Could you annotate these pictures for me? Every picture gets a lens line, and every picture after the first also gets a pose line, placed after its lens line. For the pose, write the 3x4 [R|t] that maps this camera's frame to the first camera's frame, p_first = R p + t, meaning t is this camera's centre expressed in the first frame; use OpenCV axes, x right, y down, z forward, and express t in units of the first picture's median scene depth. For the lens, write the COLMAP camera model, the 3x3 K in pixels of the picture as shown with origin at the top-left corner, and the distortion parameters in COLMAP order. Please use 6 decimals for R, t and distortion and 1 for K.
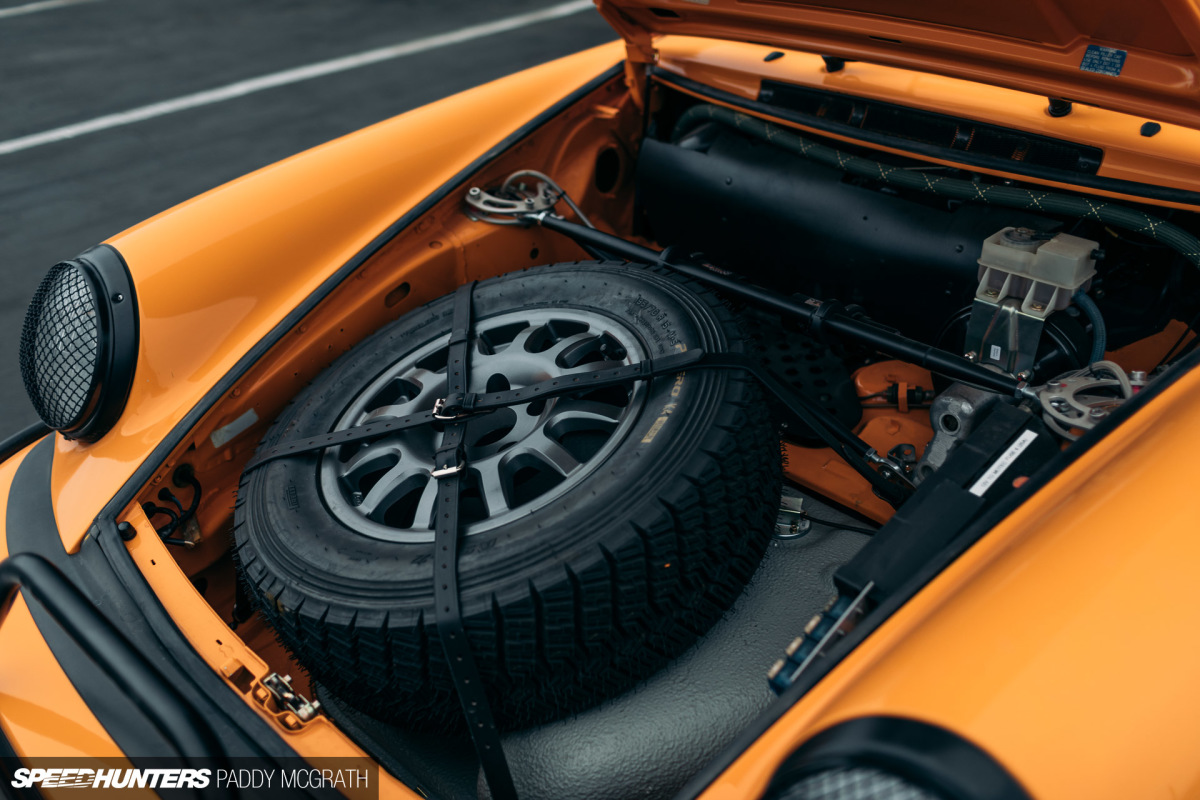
lens RADIAL K [[1203.0, 0, 600.0], [0, 1203.0, 400.0], [0, 0, 1]] dist [0.000525, 0.007634]
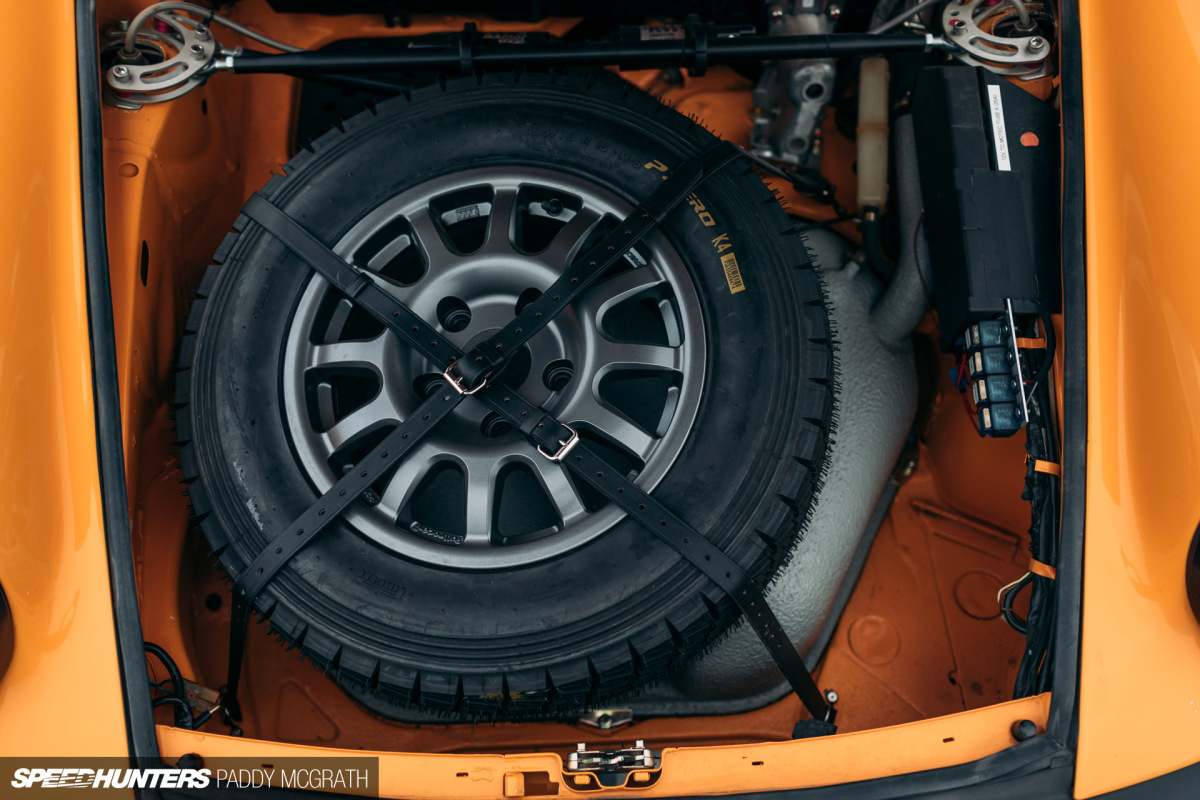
lens RADIAL K [[1196.1, 0, 600.0], [0, 1196.1, 400.0], [0, 0, 1]] dist [0.017440, 0.014768]
pose [[0.667645, -0.590767, 0.453039, -0.477546], [0.351162, 0.786480, 0.508070, -0.386508], [-0.656457, -0.180120, 0.732544, 0.387899]]
